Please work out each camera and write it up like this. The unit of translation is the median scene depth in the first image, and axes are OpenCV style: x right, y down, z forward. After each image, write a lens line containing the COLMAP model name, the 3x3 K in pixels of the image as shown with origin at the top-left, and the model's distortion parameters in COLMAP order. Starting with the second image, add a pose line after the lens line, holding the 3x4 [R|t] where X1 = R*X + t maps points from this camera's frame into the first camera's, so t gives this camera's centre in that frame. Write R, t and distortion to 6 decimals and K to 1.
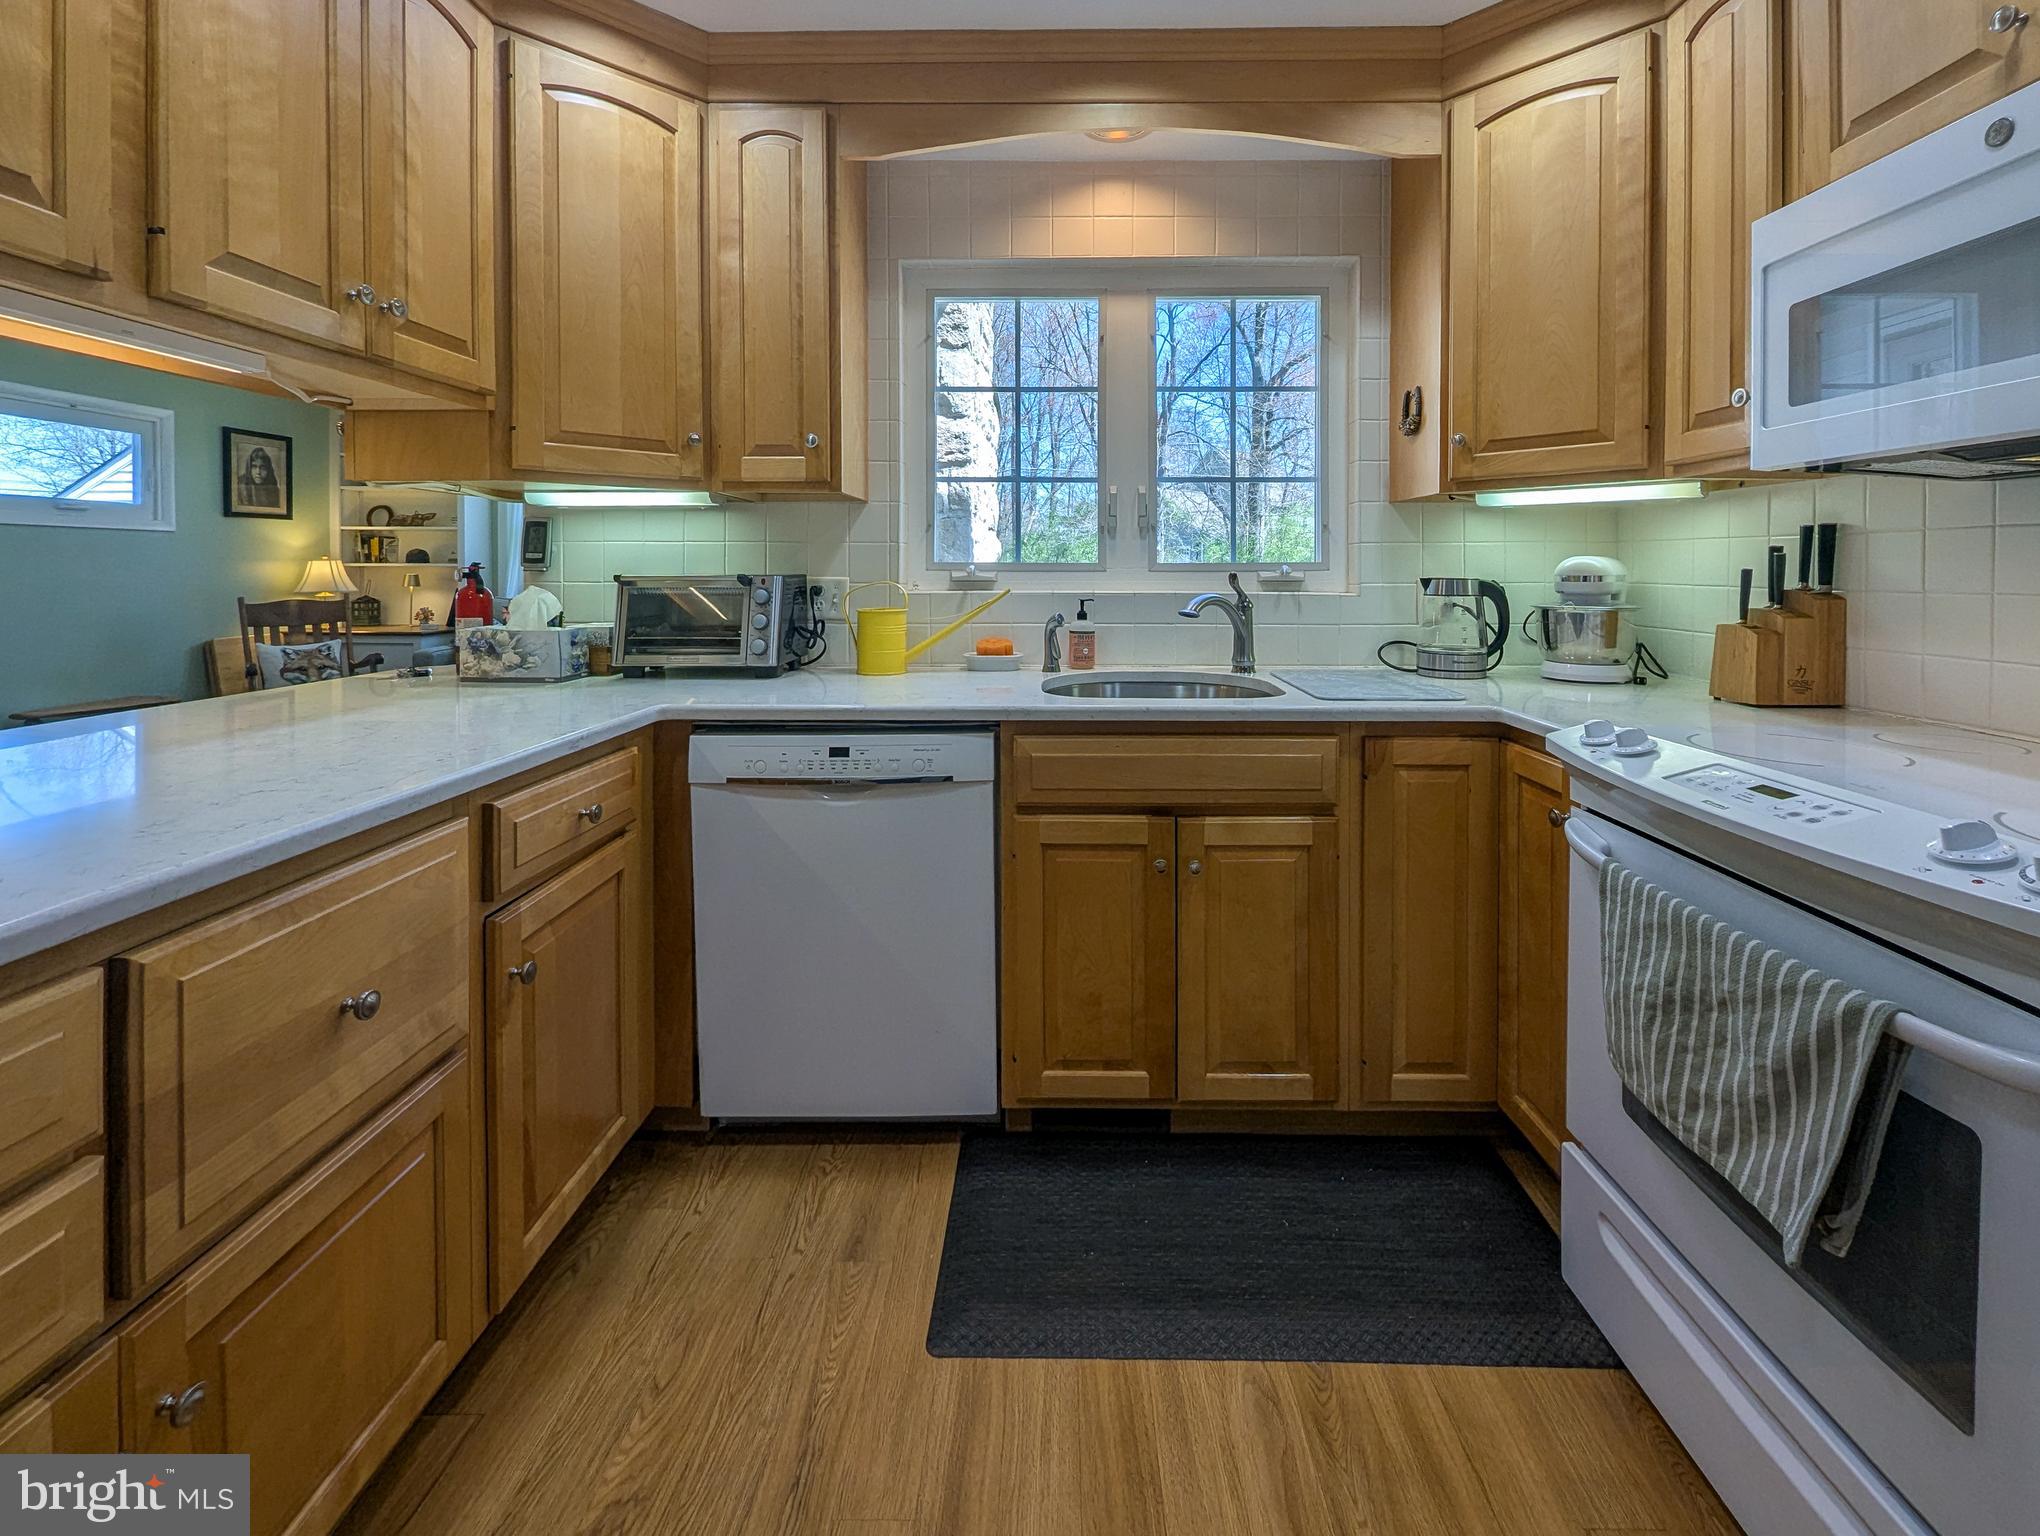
lens RADIAL K [[873.7, 0, 1064.3], [0, 873.7, 575.4], [0, 0, 1]] dist [-0.002467, -0.000151]
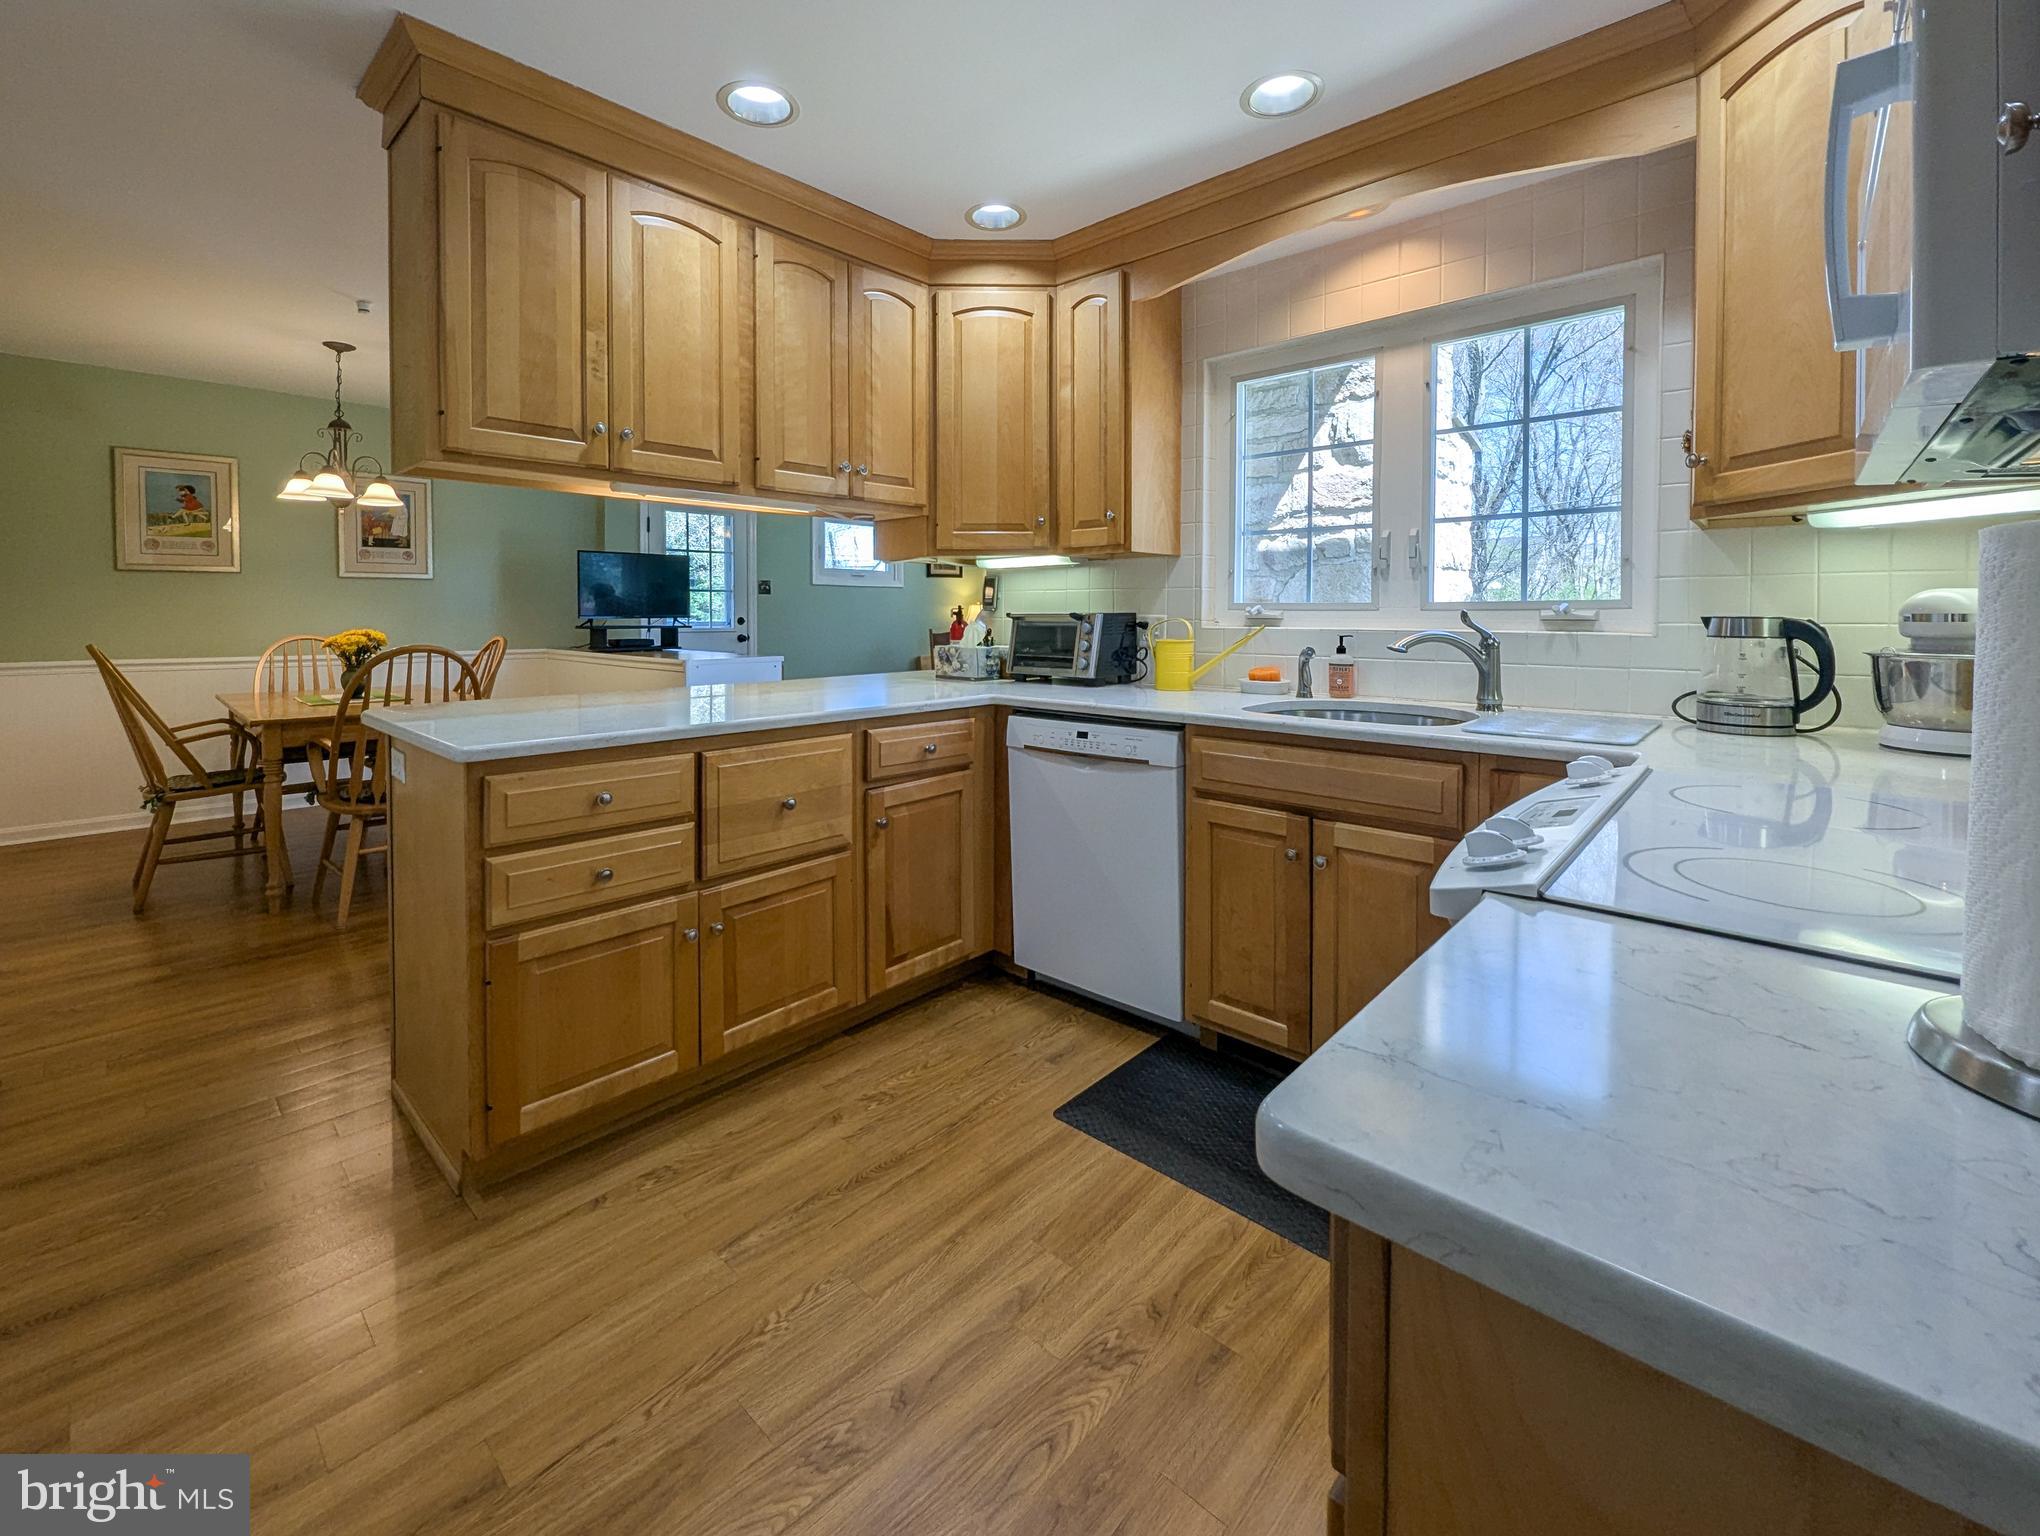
lens RADIAL K [[867.0, 0, 995.2], [0, 867.0, 622.6], [0, 0, 1]] dist [-0.000901, -0.000193]
pose [[0.729398, 0.007855, -0.684045, 0.610184], [-0.004279, 0.999967, 0.006921, 0.007116], [0.684077, -0.002121, 0.729407, -0.142771]]
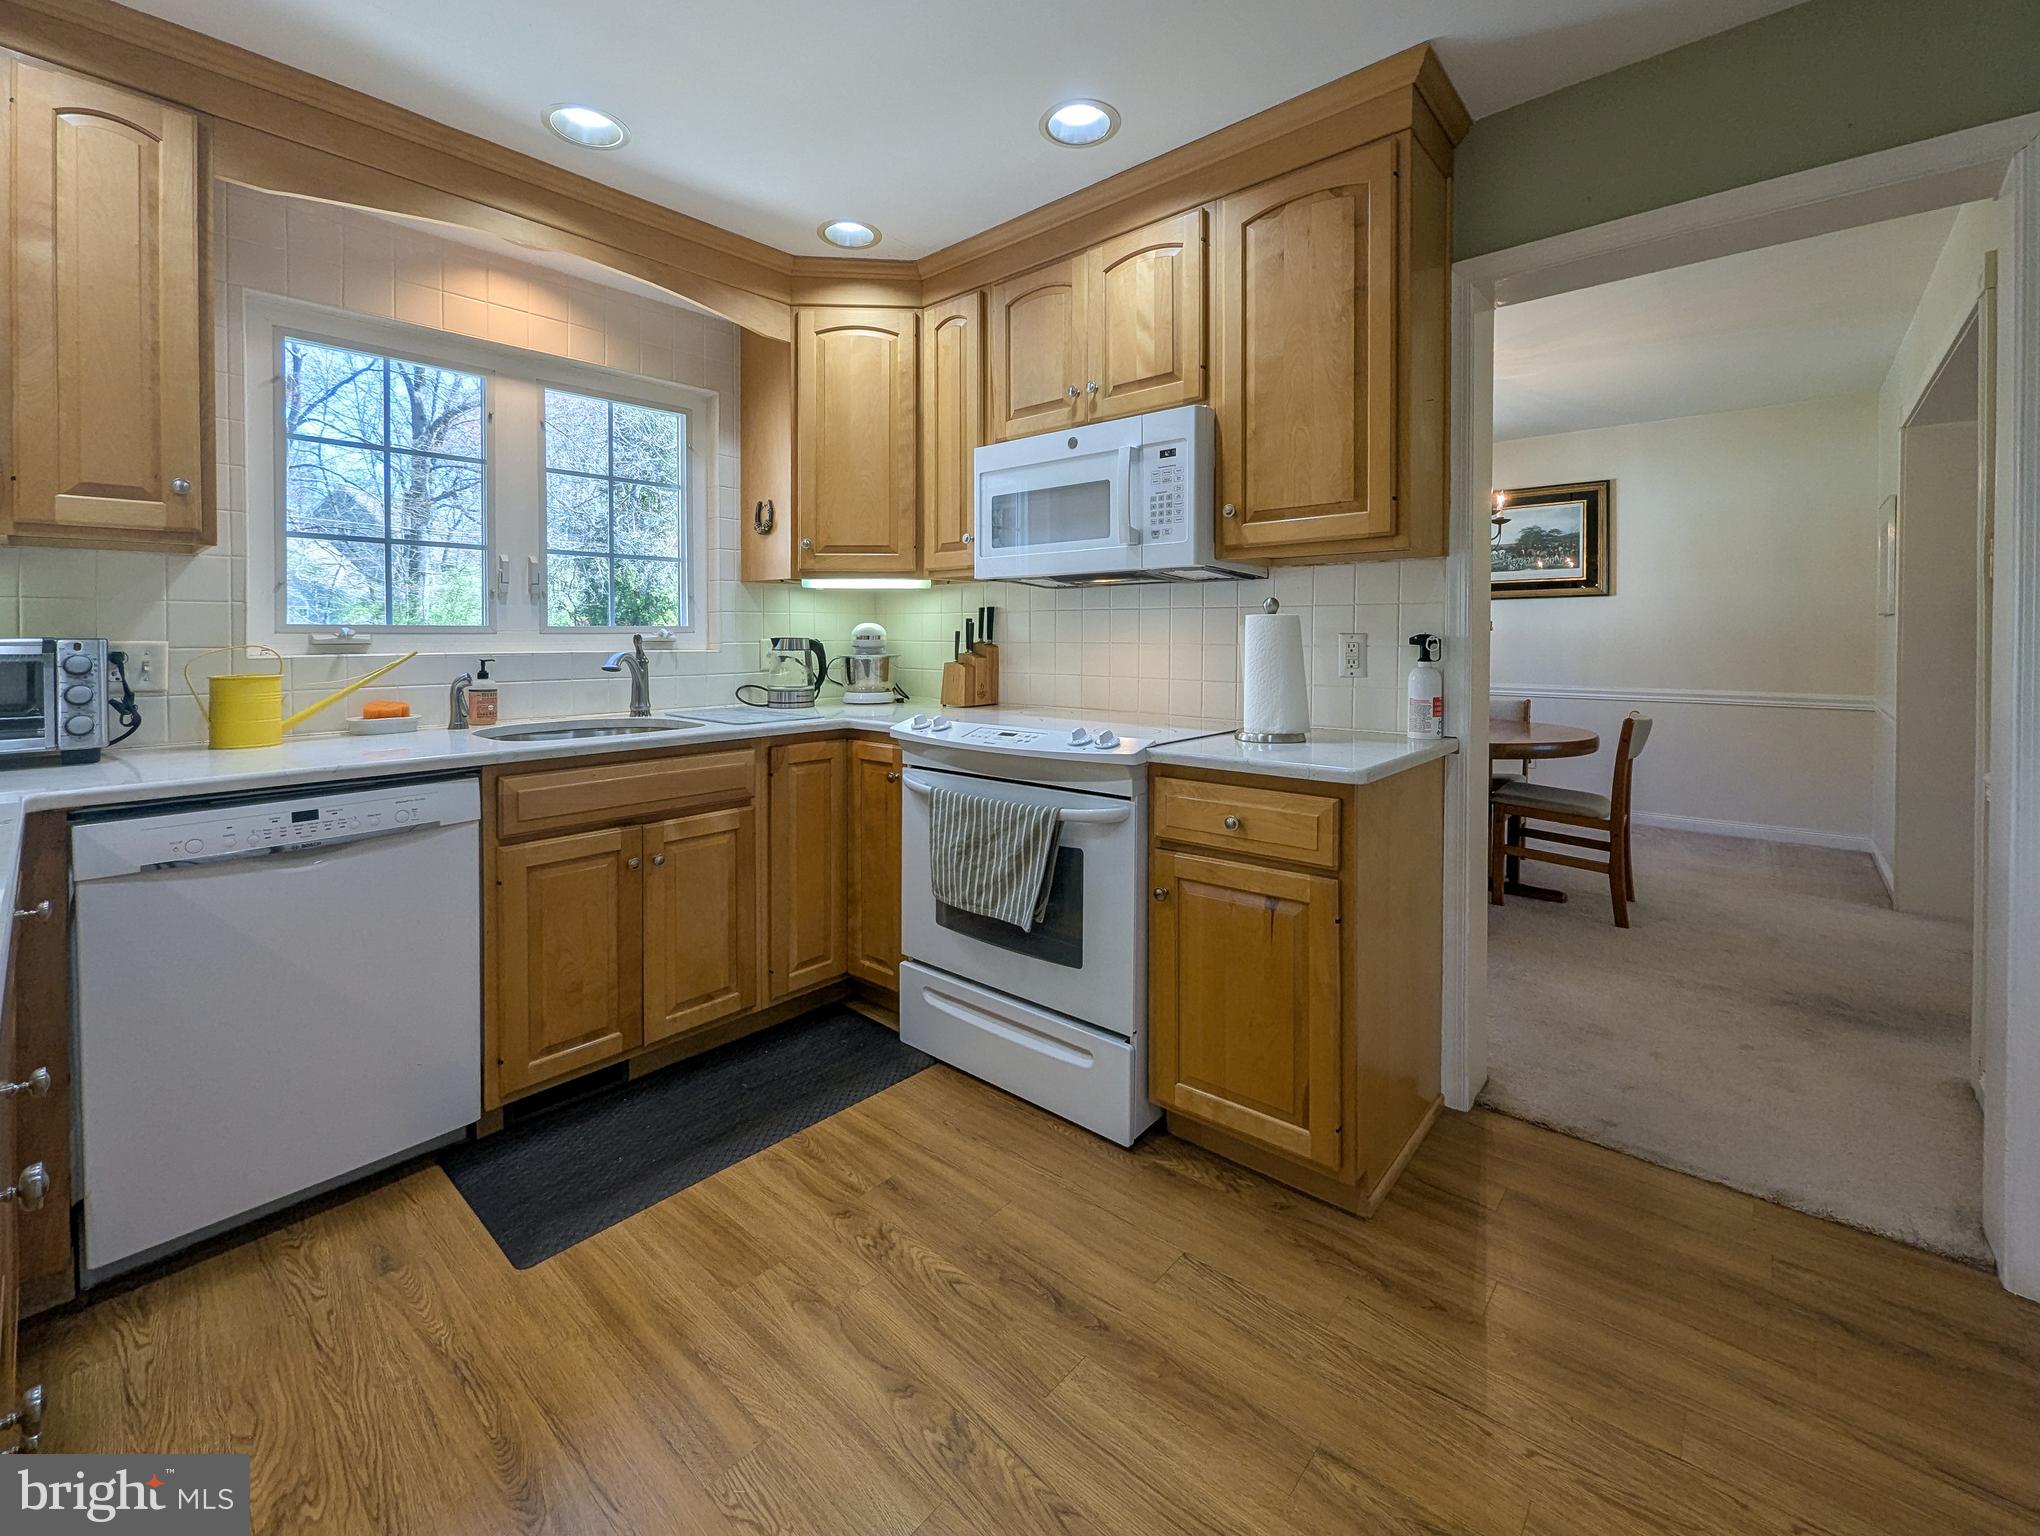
lens RADIAL K [[843.7, 0, 1022.2], [0, 843.7, 639.0], [0, 0, 1]] dist [-0.009175, 0.000006]
pose [[0.658645, -0.006928, 0.752422, -0.427449], [0.007708, 0.999967, 0.002460, 0.005941], [-0.752414, 0.004180, 0.658677, -0.231951]]
